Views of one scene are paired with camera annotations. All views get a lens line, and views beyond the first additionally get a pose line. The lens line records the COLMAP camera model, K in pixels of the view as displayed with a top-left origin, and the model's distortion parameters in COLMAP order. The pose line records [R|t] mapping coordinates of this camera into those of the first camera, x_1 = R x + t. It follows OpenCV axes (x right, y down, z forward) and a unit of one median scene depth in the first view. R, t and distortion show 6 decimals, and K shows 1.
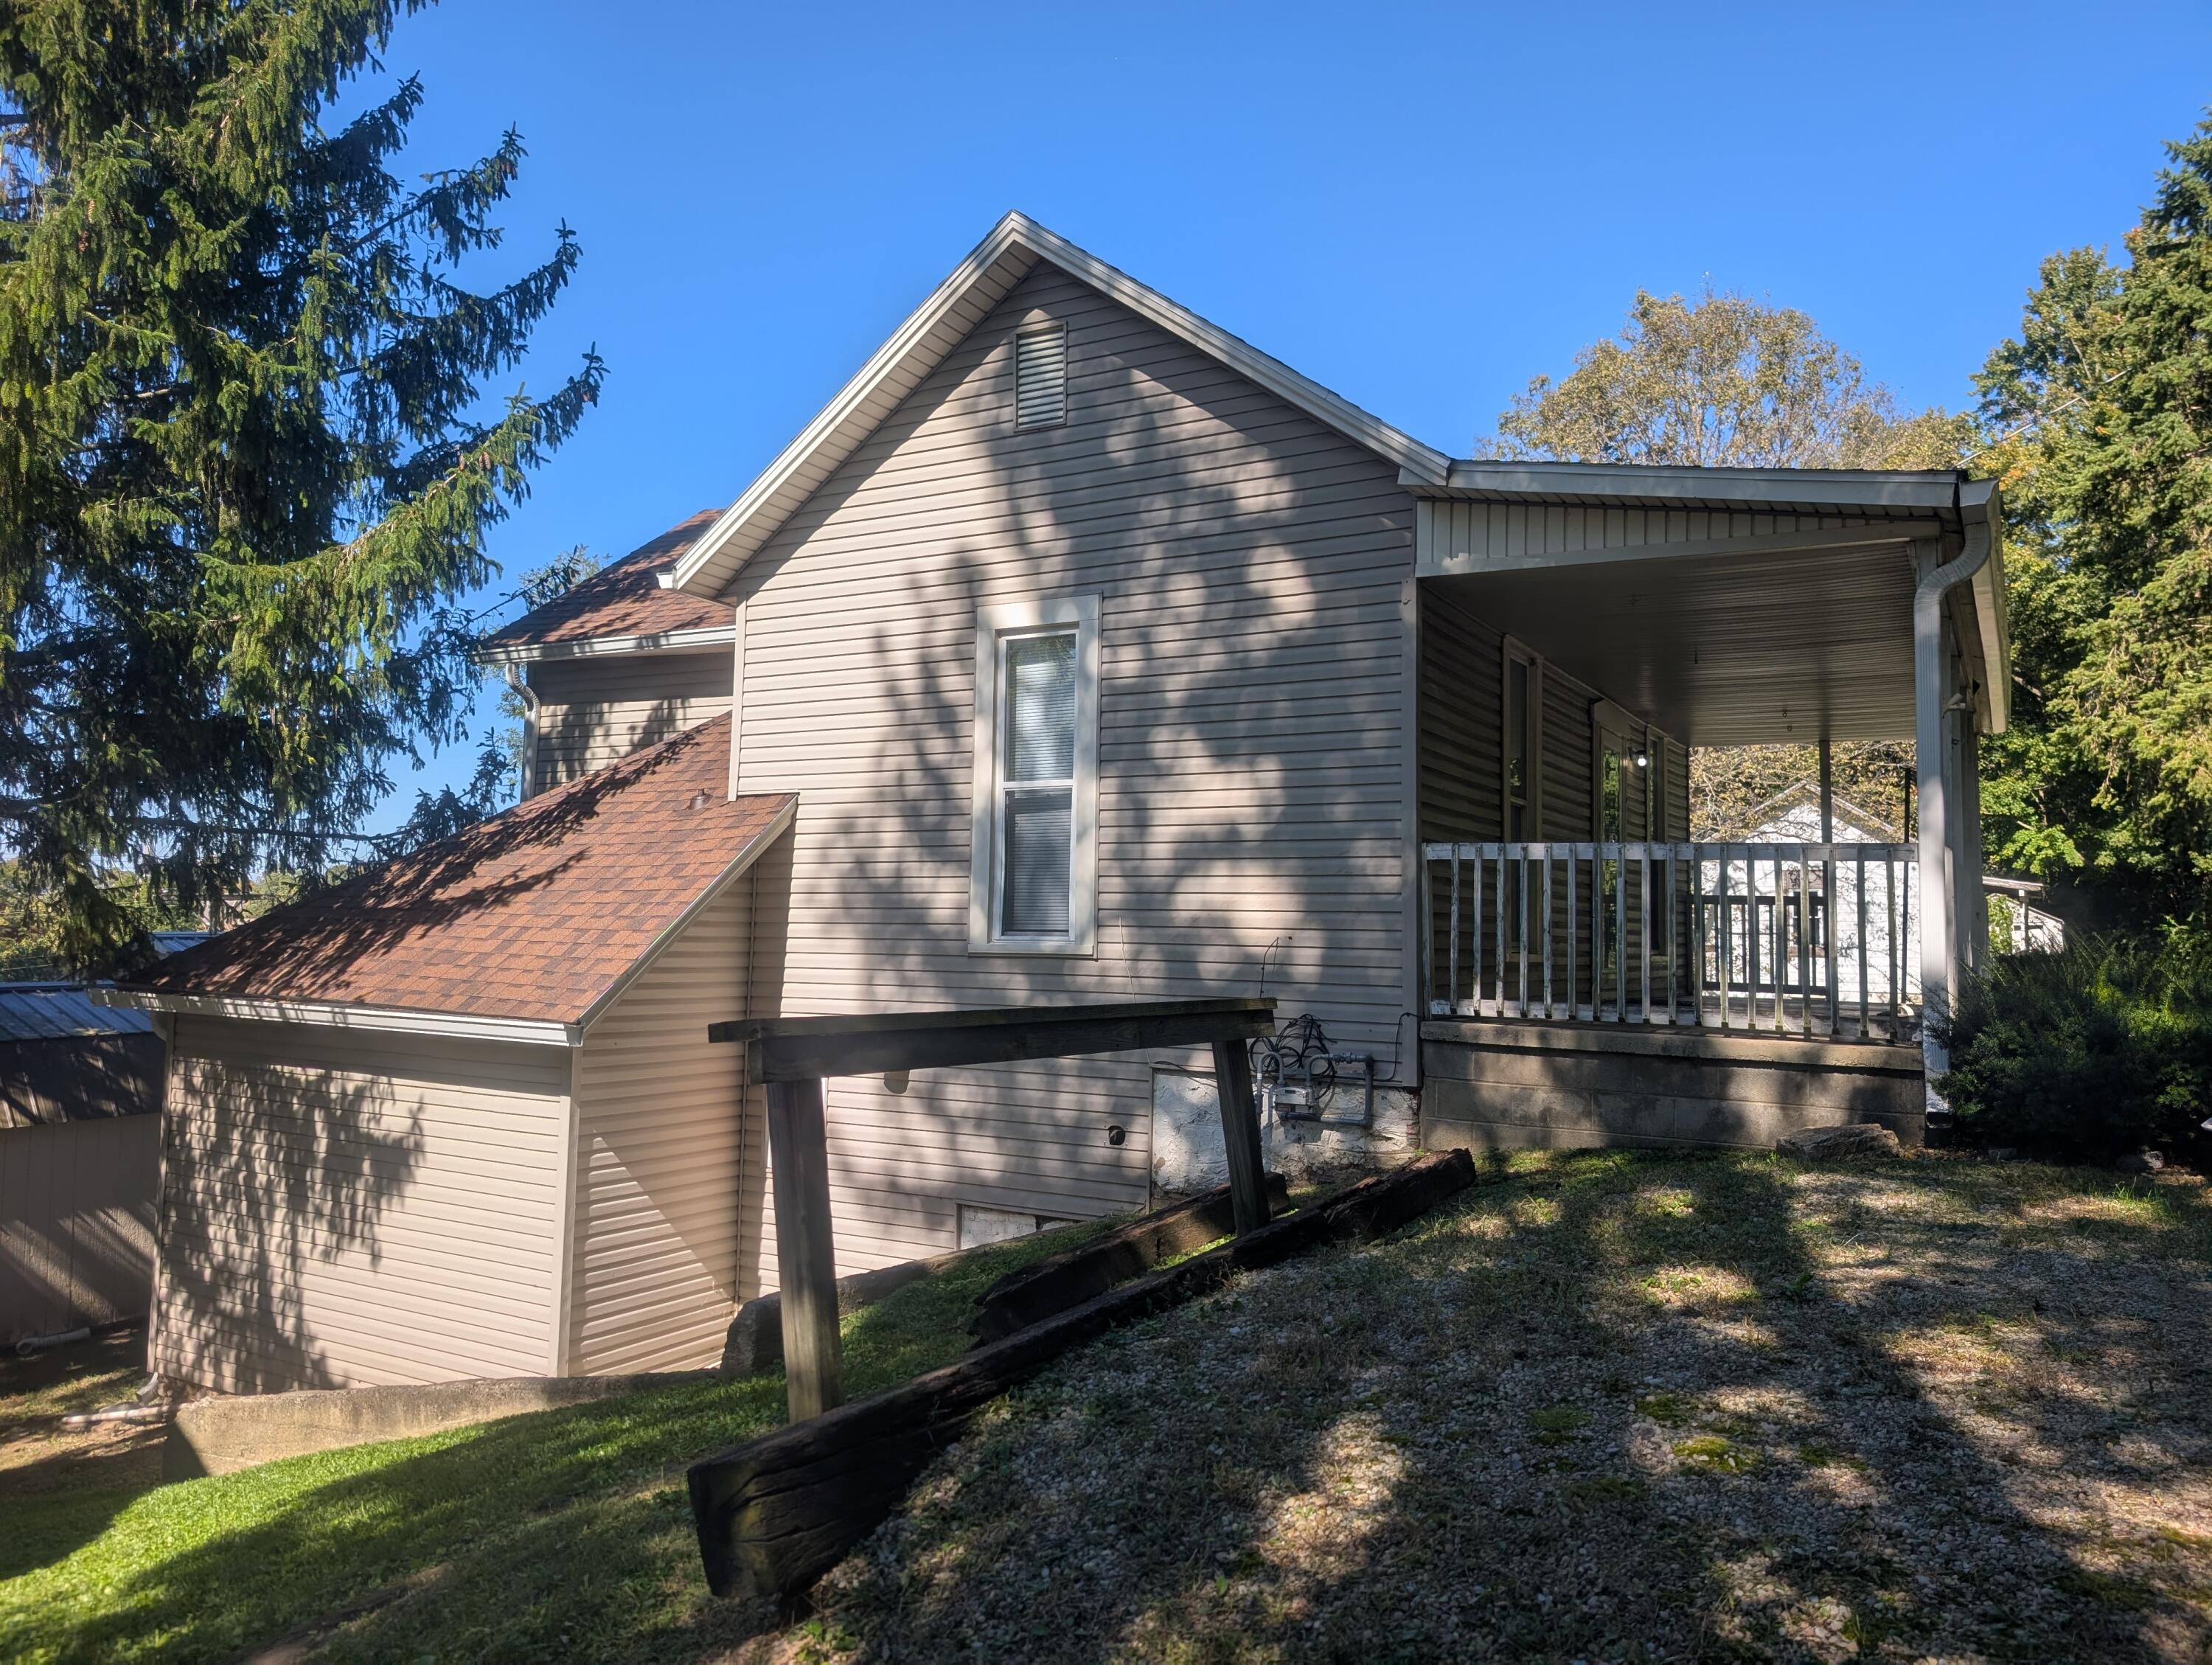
lens RADIAL K [[1602.5, 0, 1097.6], [0, 1602.5, 831.8], [0, 0, 1]] dist [0.013062, -0.014925]
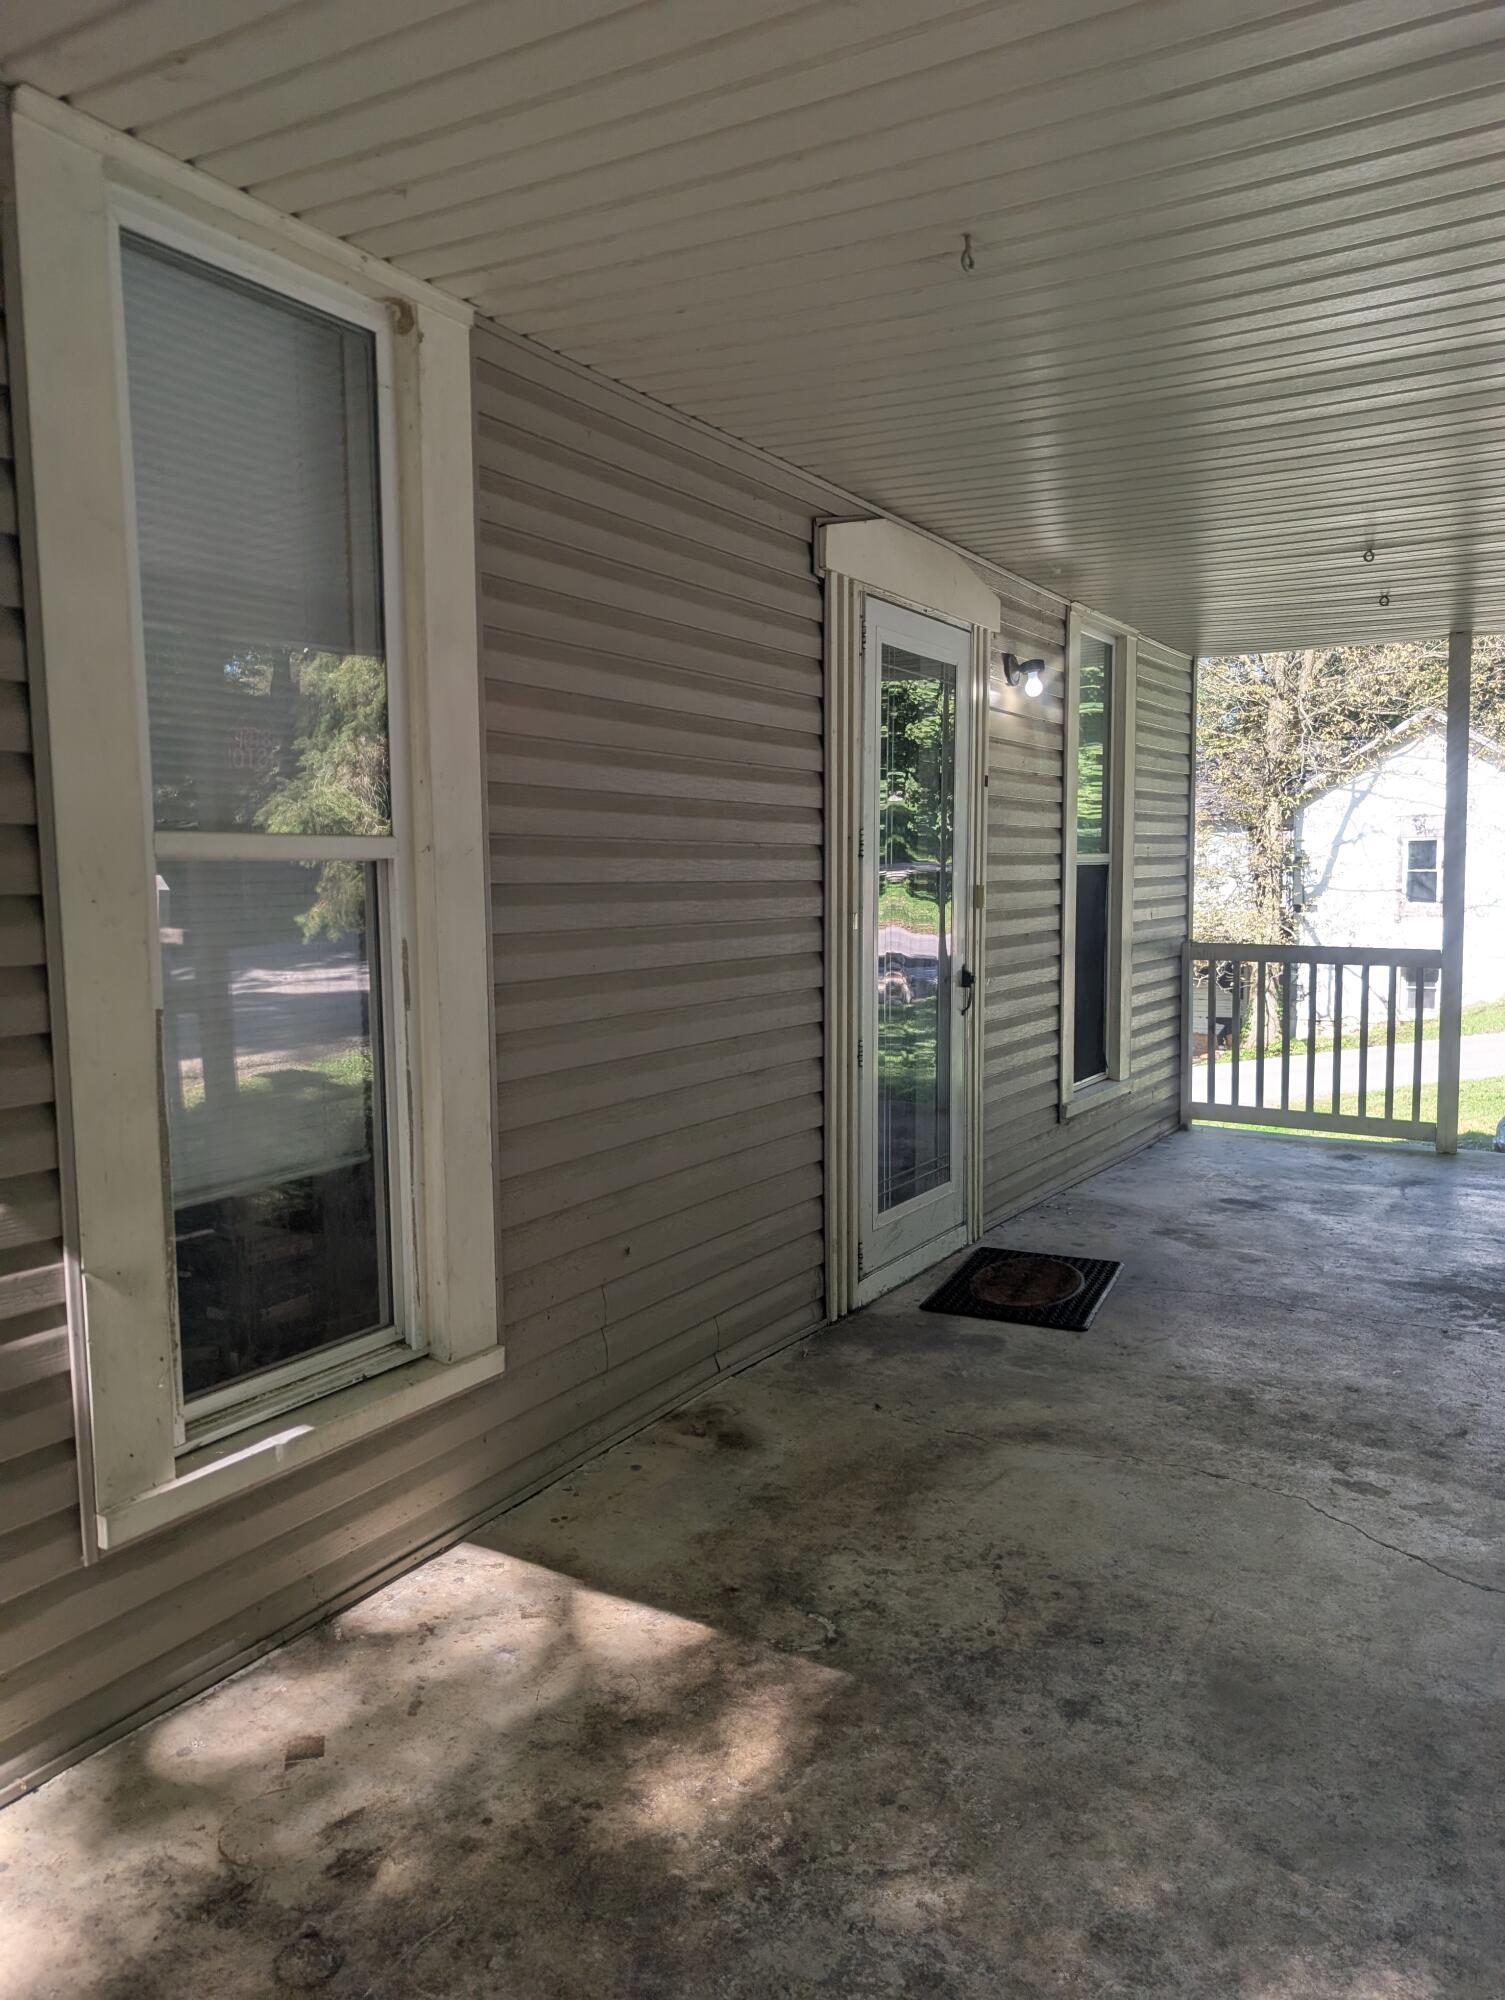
lens RADIAL K [[1448.6, 0, 757.8], [0, 1448.6, 1002.7], [0, 0, 1]] dist [0.021503, -0.013876]
pose [[0.999522, -0.028367, -0.012308, 0.346902], [0.029963, 0.986843, 0.158882, -0.030992], [0.007639, -0.159175, 0.987221, 0.778923]]
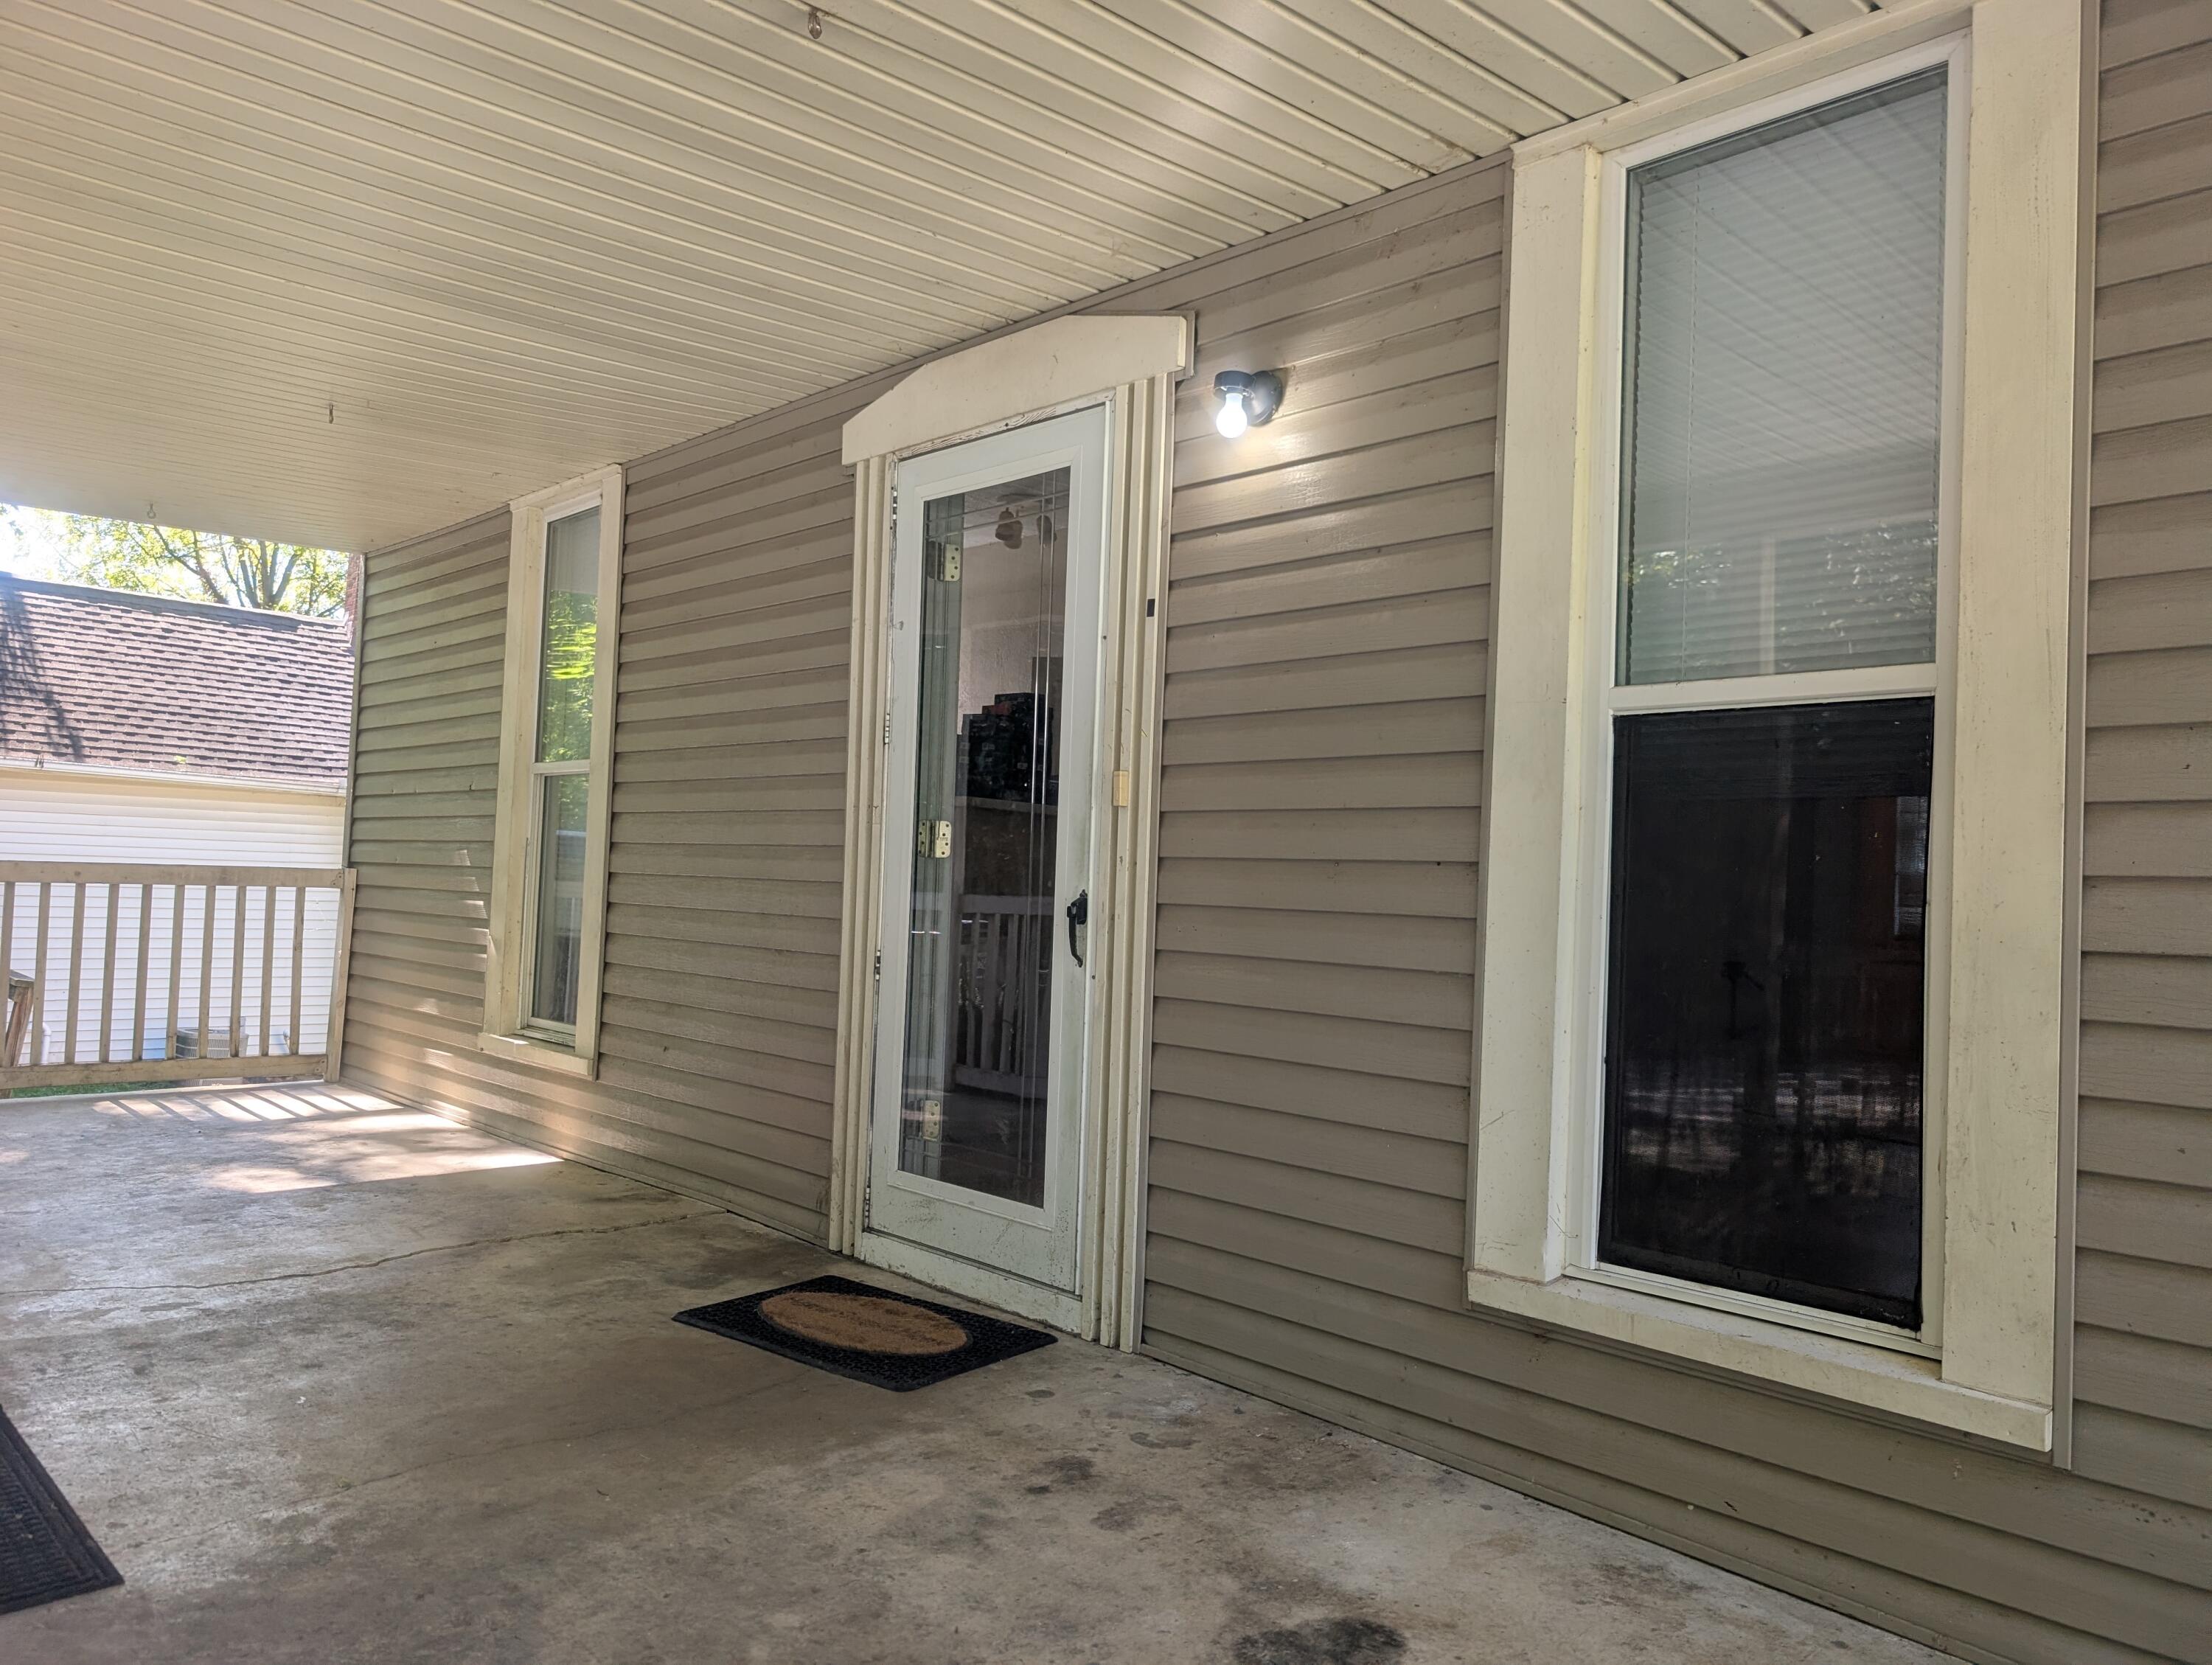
lens RADIAL K [[1602.5, 0, 1098.6], [0, 1602.5, 830.4], [0, 0, 1]] dist [0.013062, -0.014925]
pose [[-0.287753, -0.061774, -0.955710, 0.745632], [0.025061, 0.997090, -0.071994, 0.046608], [0.957377, -0.044667, -0.285368, 1.356810]]
